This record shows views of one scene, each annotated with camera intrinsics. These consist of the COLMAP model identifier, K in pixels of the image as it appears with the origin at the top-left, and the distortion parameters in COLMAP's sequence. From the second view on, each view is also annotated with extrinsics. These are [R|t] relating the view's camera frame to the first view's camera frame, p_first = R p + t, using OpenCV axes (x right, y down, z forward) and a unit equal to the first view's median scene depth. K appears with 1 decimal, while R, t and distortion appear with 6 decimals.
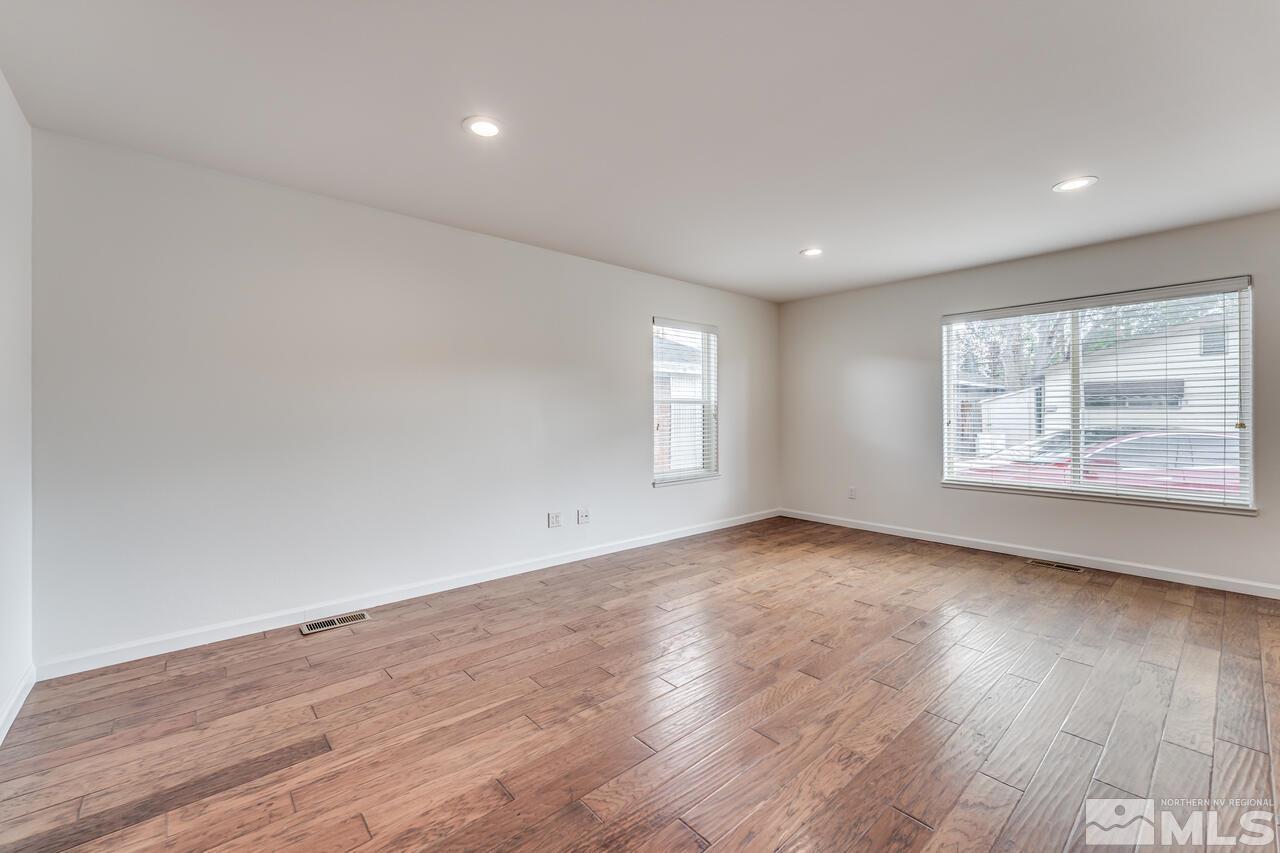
lens RADIAL K [[515.3, 0, 631.1], [0, 515.3, 417.9], [0, 0, 1]] dist [-0.001540, 0.000655]
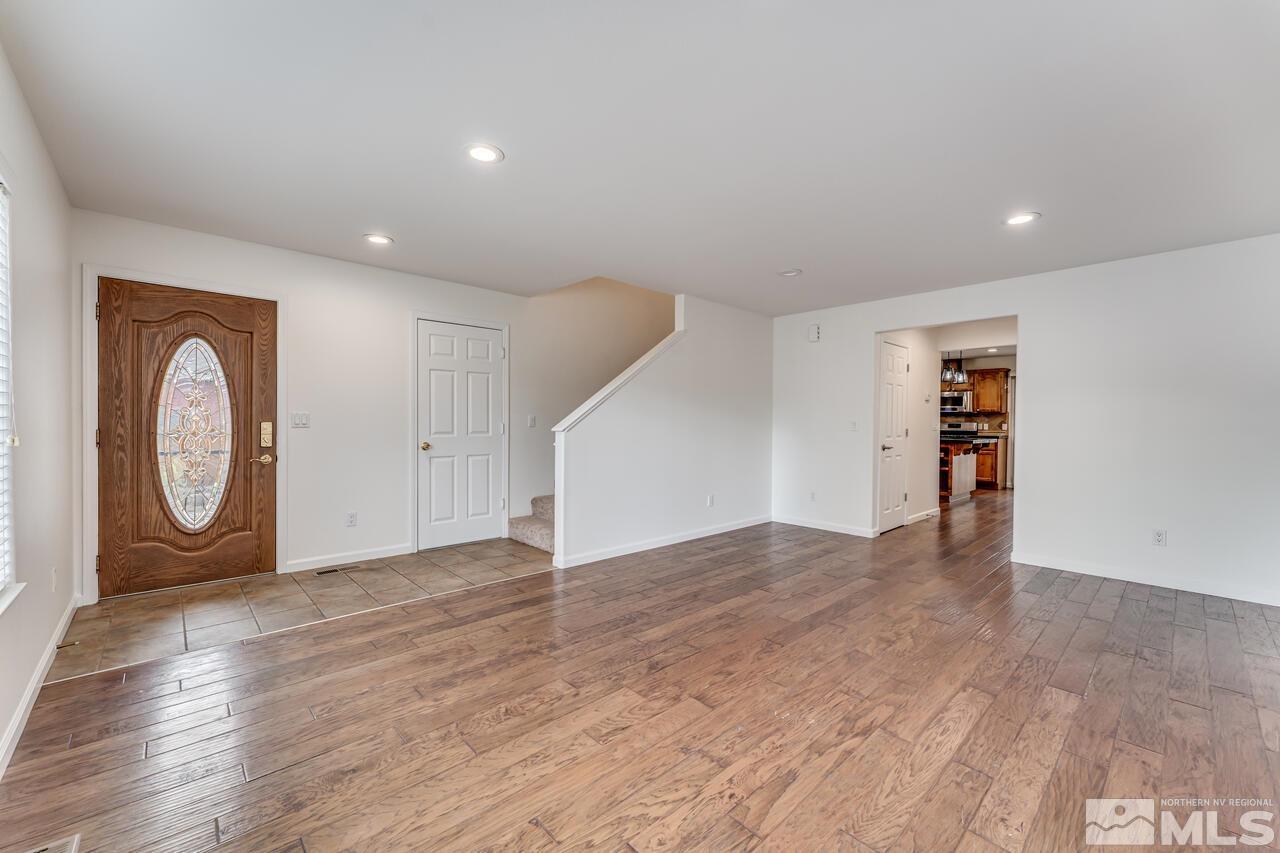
lens RADIAL K [[515.3, 0, 639.7], [0, 515.3, 430.6], [0, 0, 1]] dist [-0.001540, 0.000655]
pose [[-0.999008, -0.003855, -0.044360, 0.578225], [-0.005151, 0.999562, 0.029137, -0.017809], [0.044228, 0.029337, -0.998591, 1.694755]]
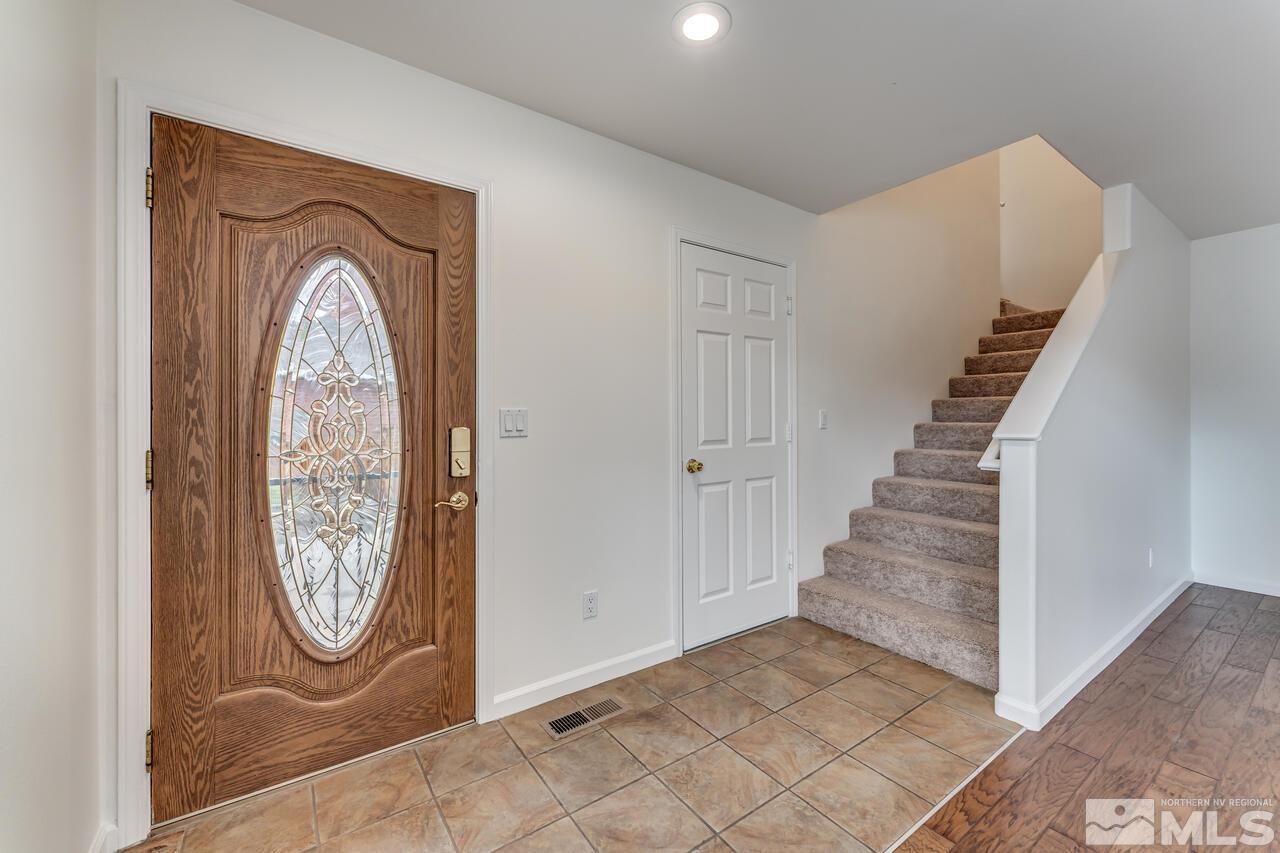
lens RADIAL K [[515.3, 0, 633.7], [0, 515.3, 421.0], [0, 0, 1]] dist [-0.001540, 0.000655]
pose [[-0.995504, 0.008822, 0.094308, 1.132301], [0.010264, 0.999838, 0.014814, -0.013106], [-0.094162, 0.015715, -0.995433, 1.044327]]
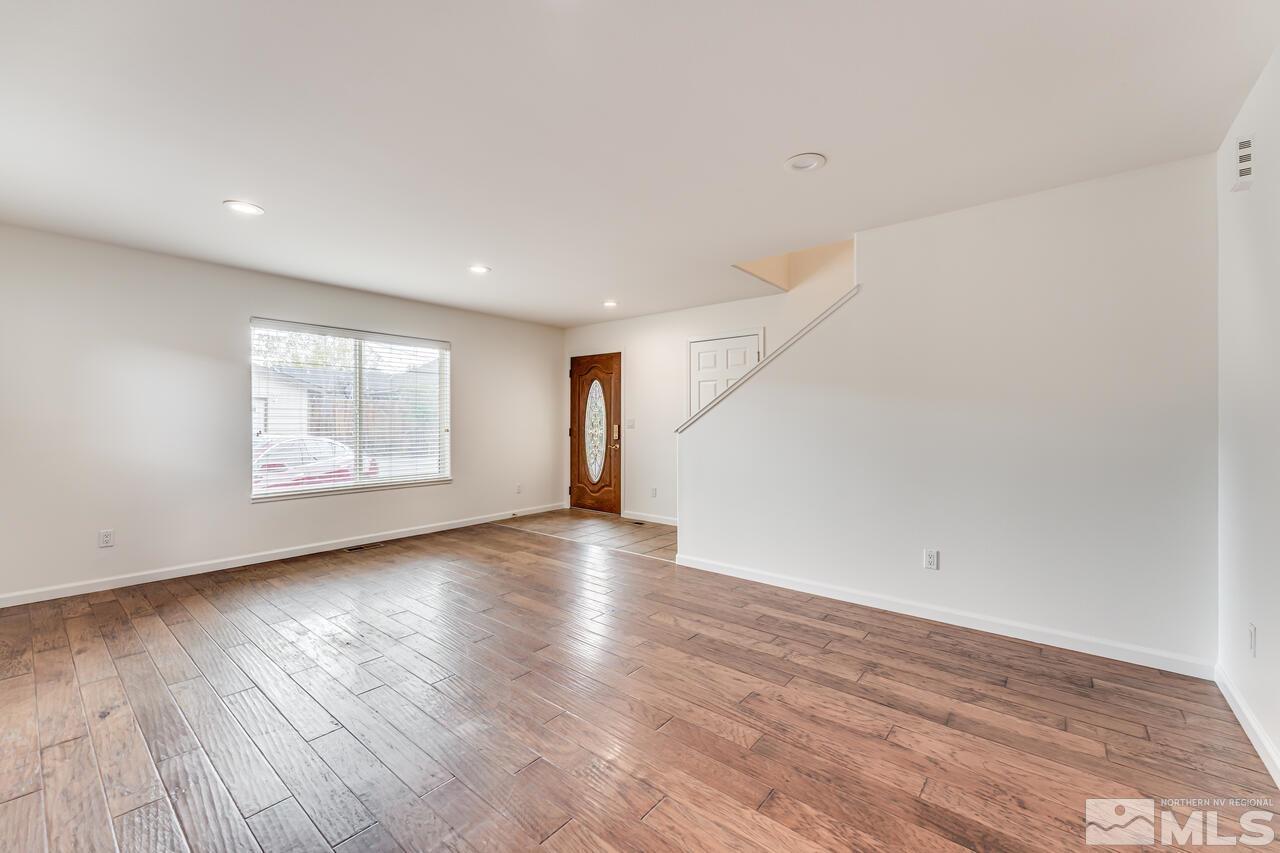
lens RADIAL K [[515.3, 0, 628.4], [0, 515.3, 421.0], [0, 0, 1]] dist [-0.001540, 0.000655]
pose [[-0.157834, 0.005290, 0.987451, -0.613771], [0.009776, 0.999945, -0.003794, -0.003426], [-0.987417, 0.009054, -0.157877, 0.730301]]
